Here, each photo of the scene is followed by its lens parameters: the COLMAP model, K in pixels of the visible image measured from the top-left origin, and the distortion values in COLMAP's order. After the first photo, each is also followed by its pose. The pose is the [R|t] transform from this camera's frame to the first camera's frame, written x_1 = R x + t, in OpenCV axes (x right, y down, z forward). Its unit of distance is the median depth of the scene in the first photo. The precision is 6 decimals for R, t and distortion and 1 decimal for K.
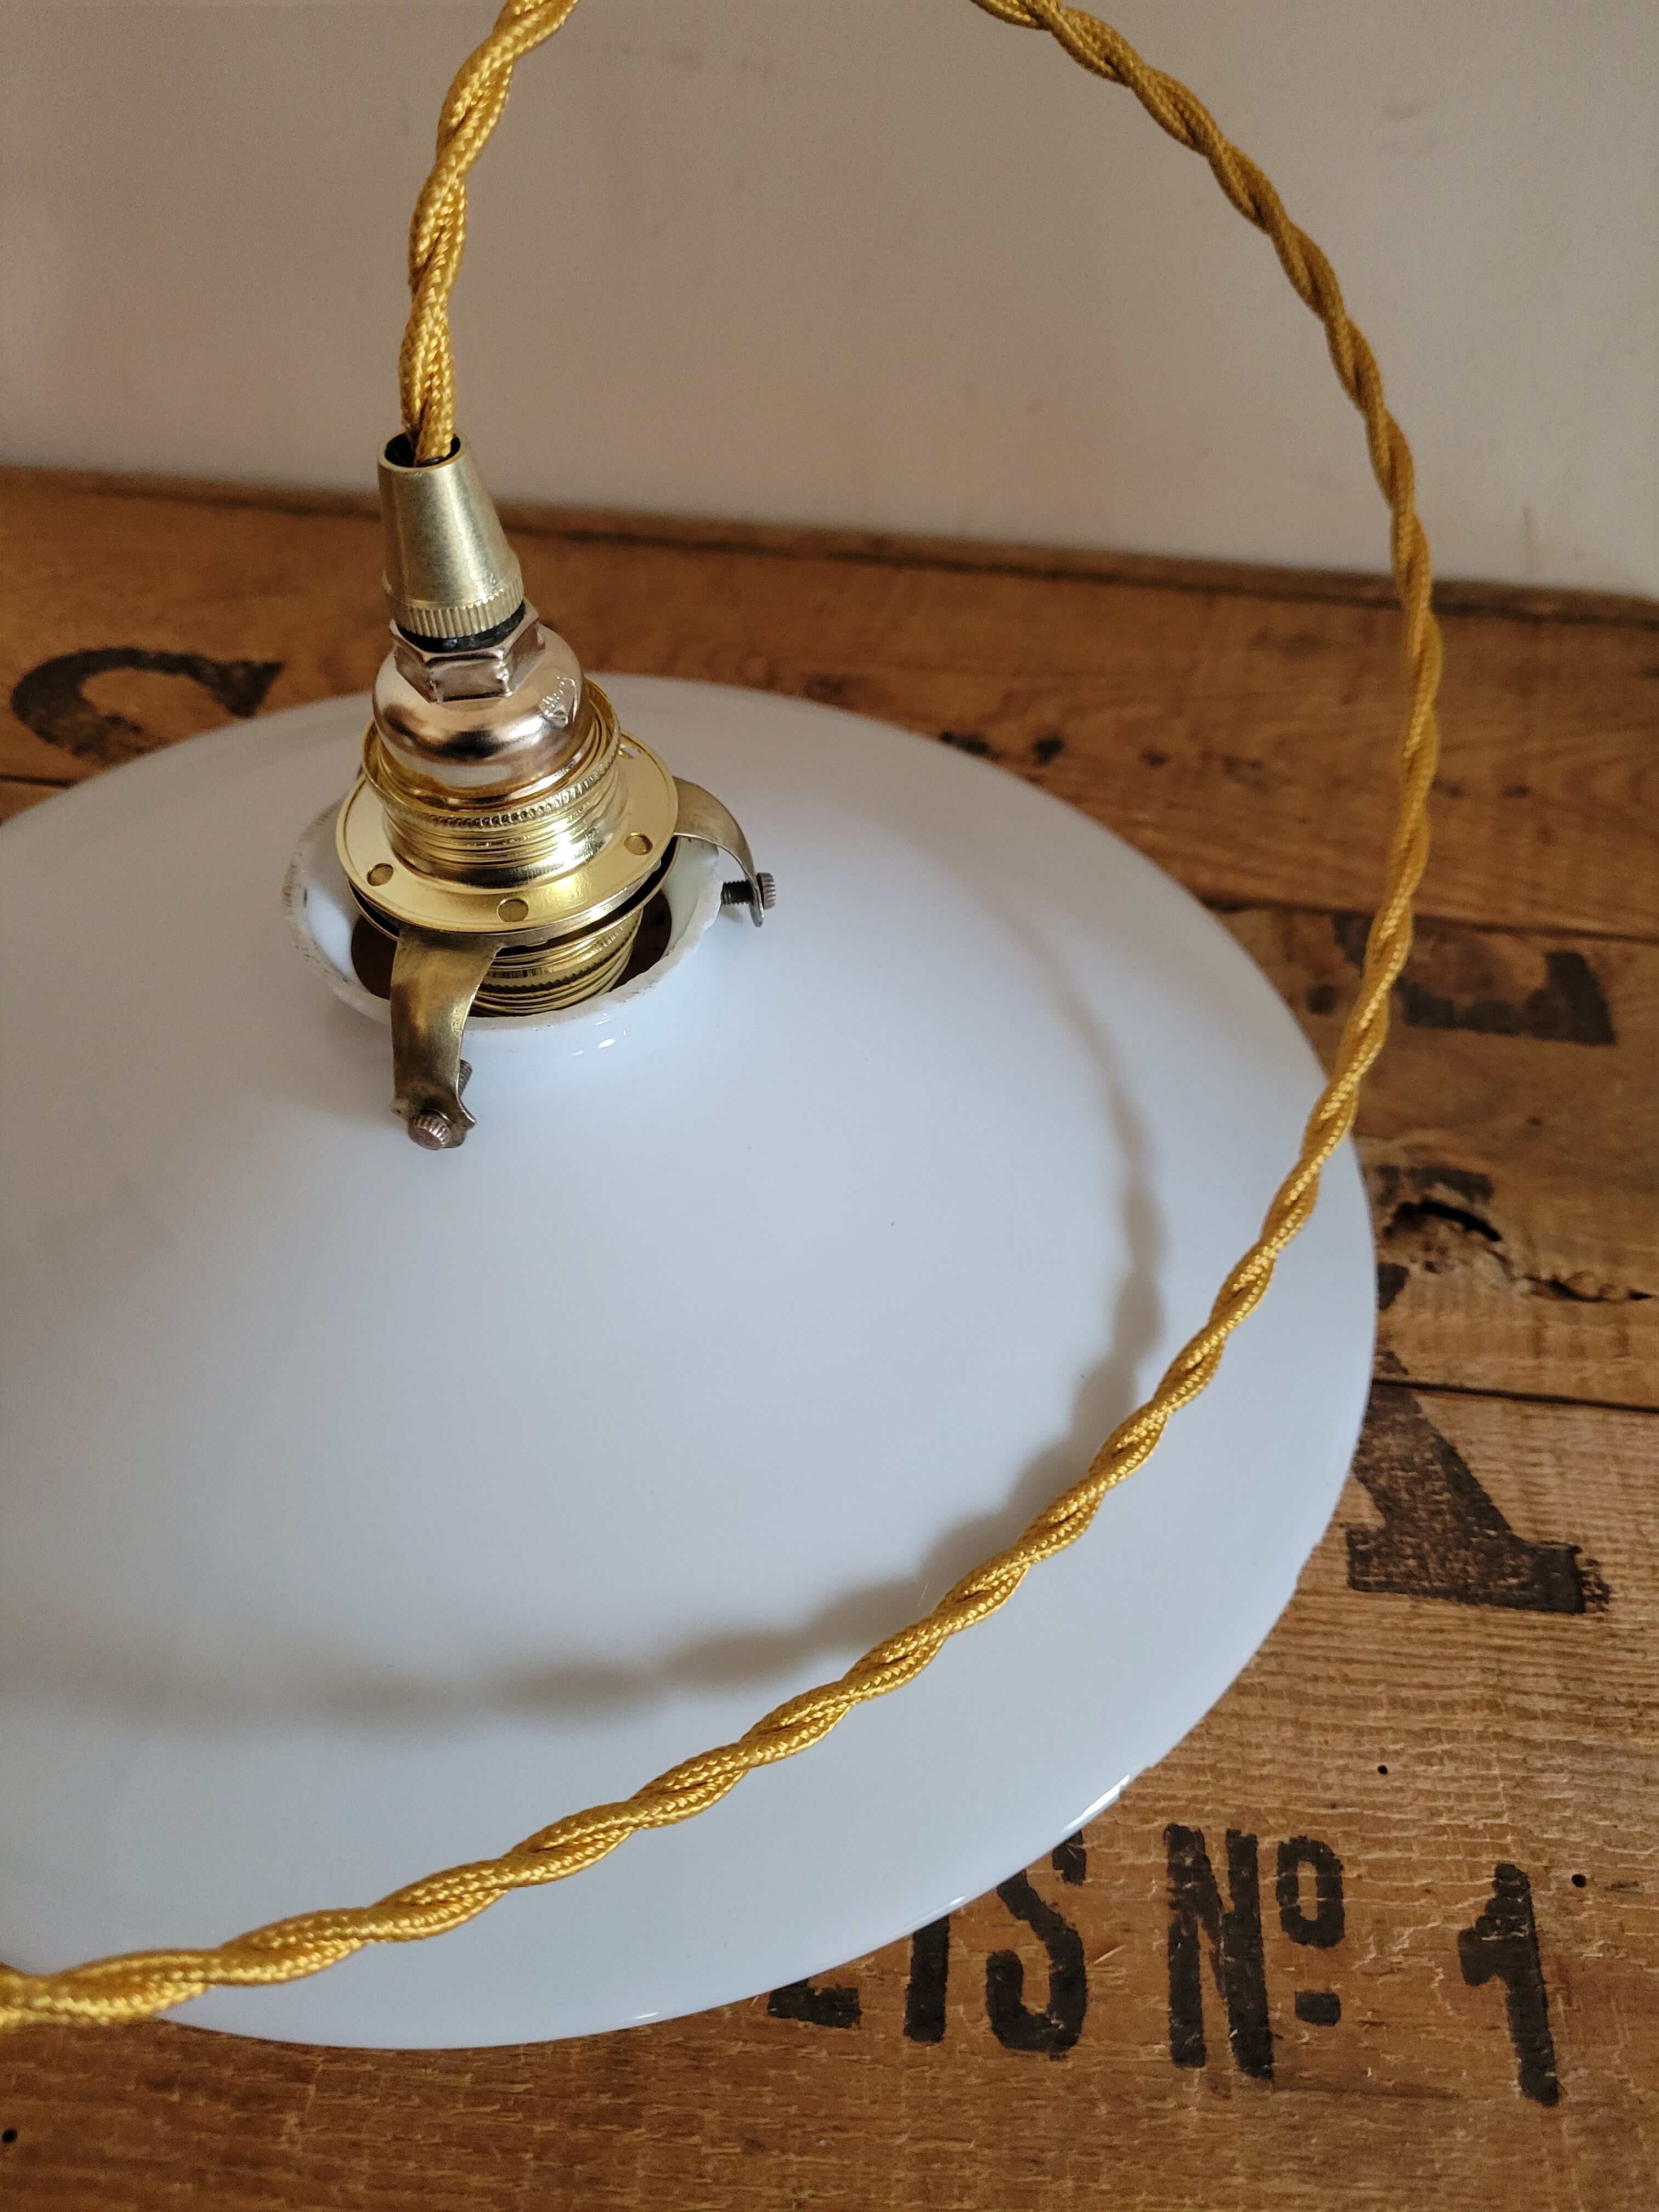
lens RADIAL K [[1703.8, 0, 822.1], [0, 1703.8, 1116.0], [0, 0, 1]] dist [-0.022585, 0.001711]
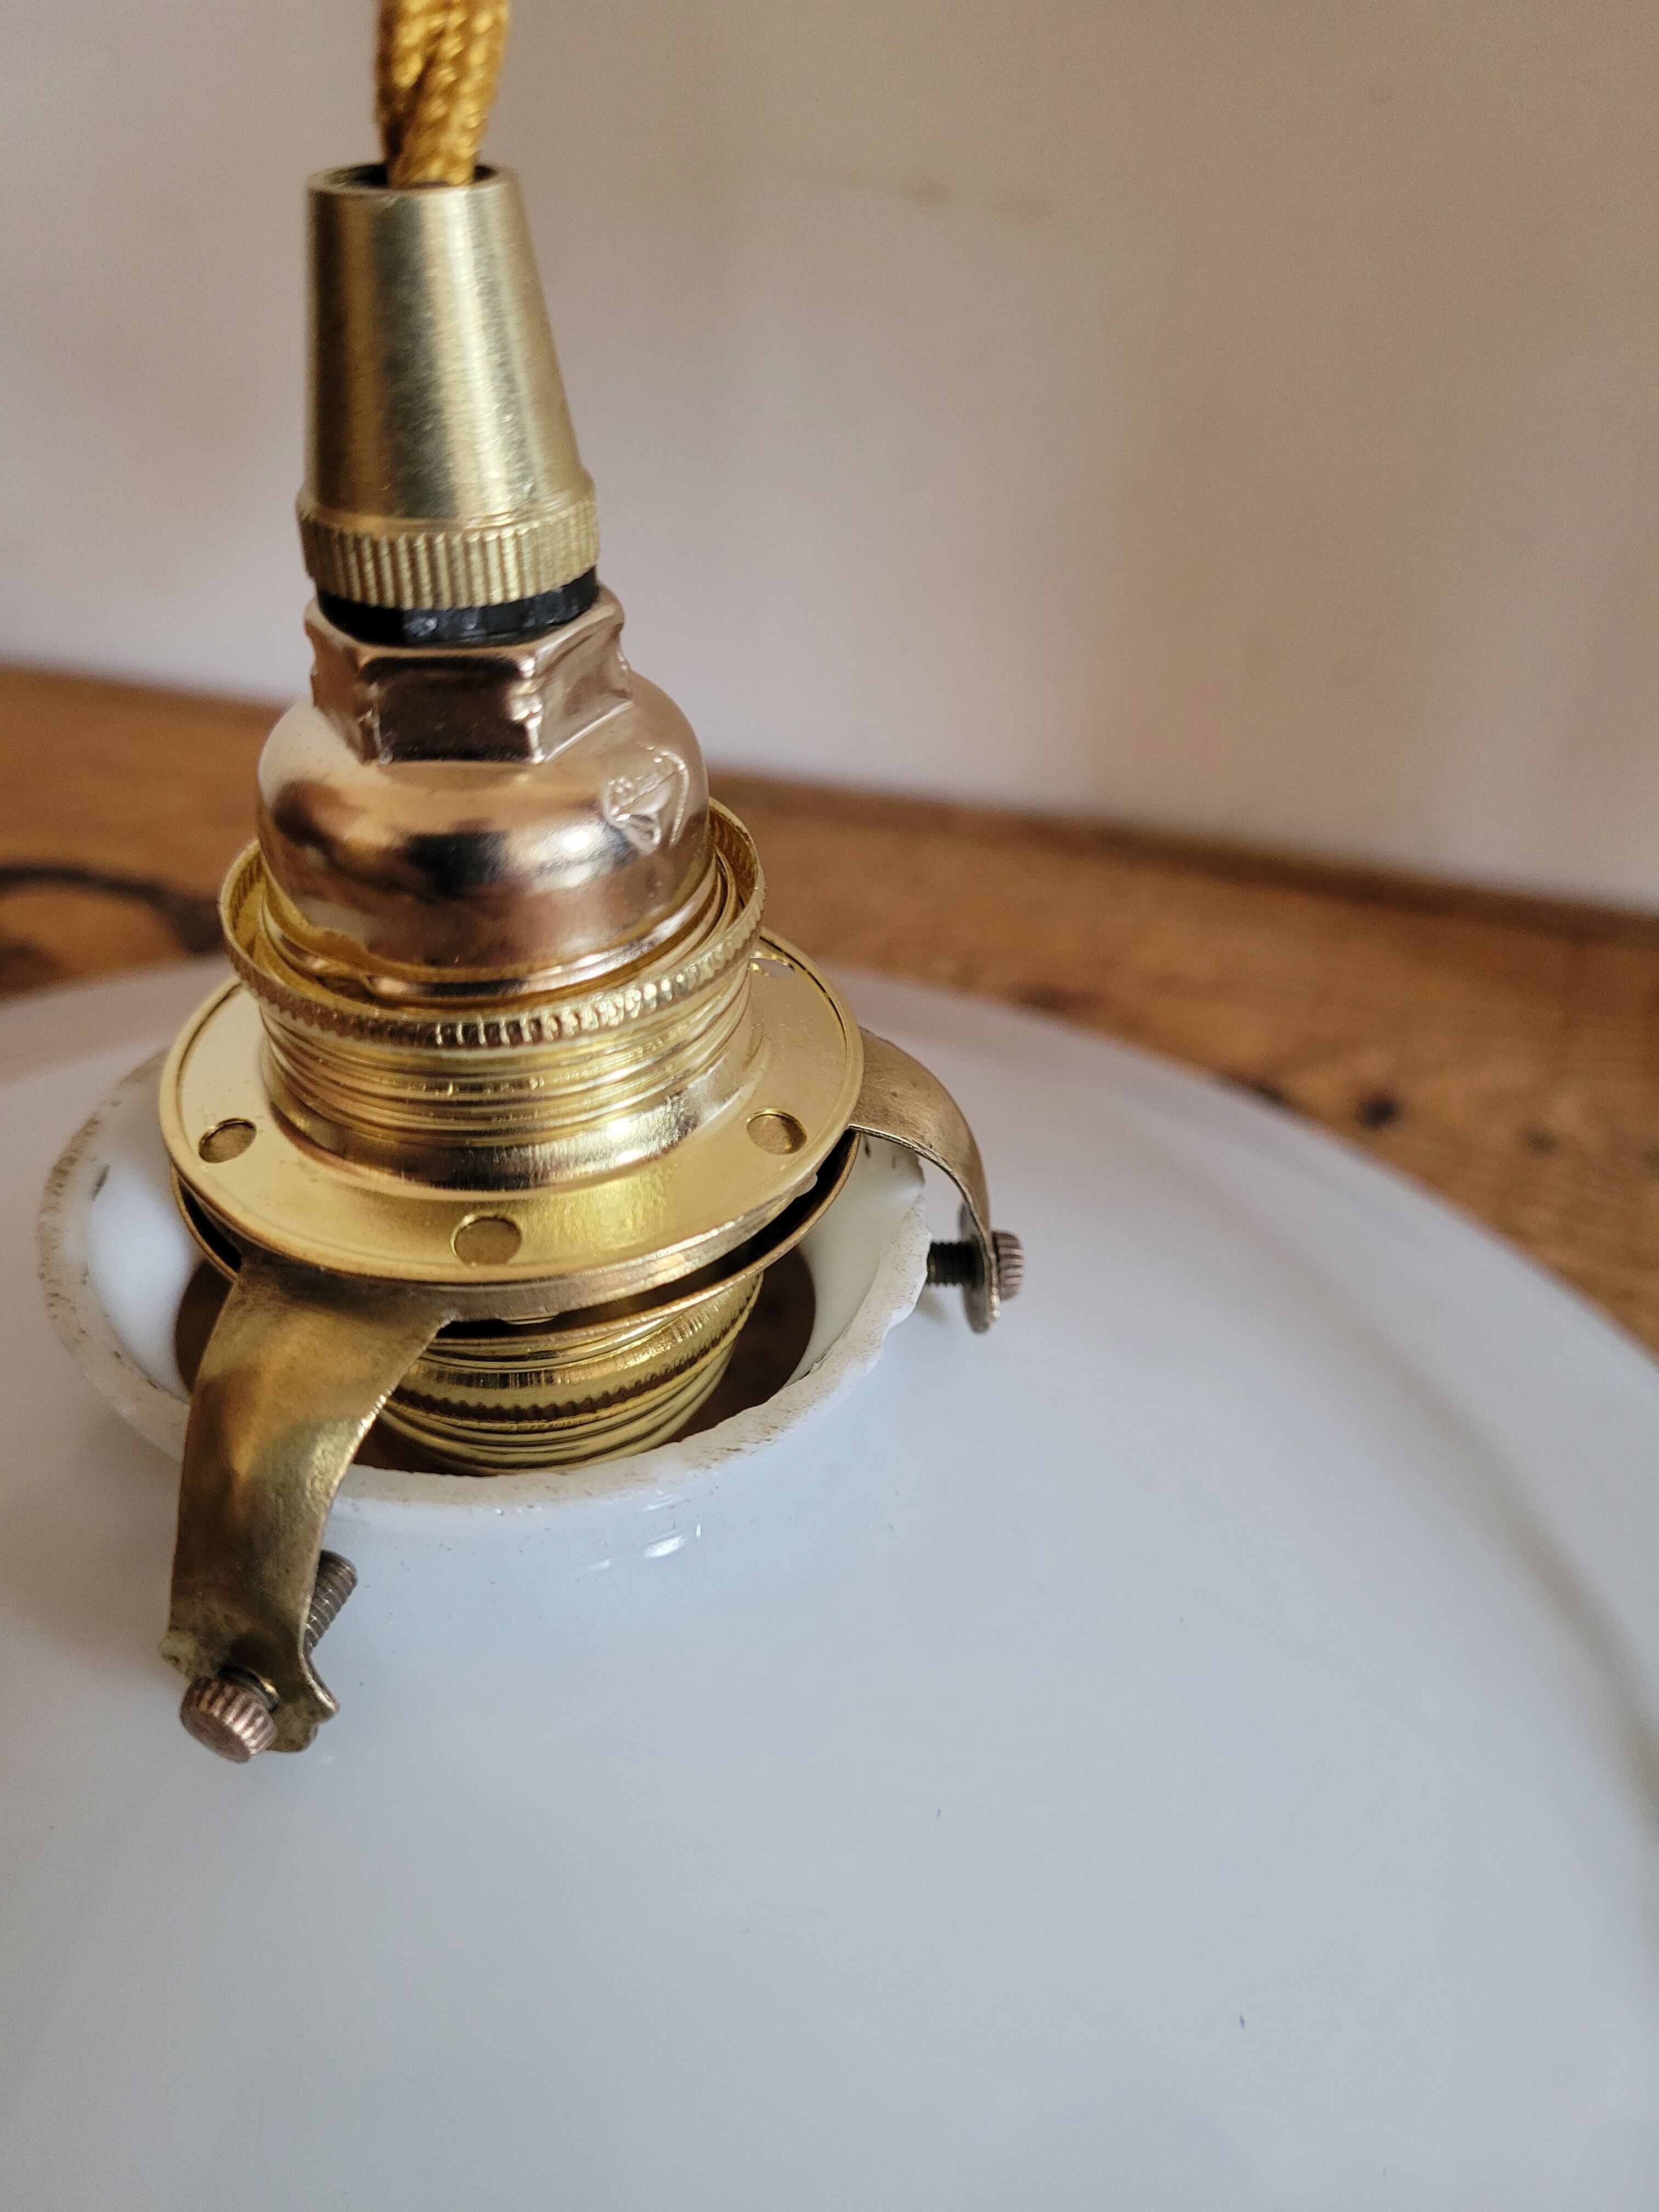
lens RADIAL K [[1703.8, 0, 824.1], [0, 1703.8, 1171.1], [0, 0, 1]] dist [-0.022585, 0.001711]
pose [[0.994086, 0.097257, -0.048319, -0.071326], [-0.105304, 0.972024, -0.209953, -0.052107], [0.026548, 0.213799, 0.976517, 0.546907]]
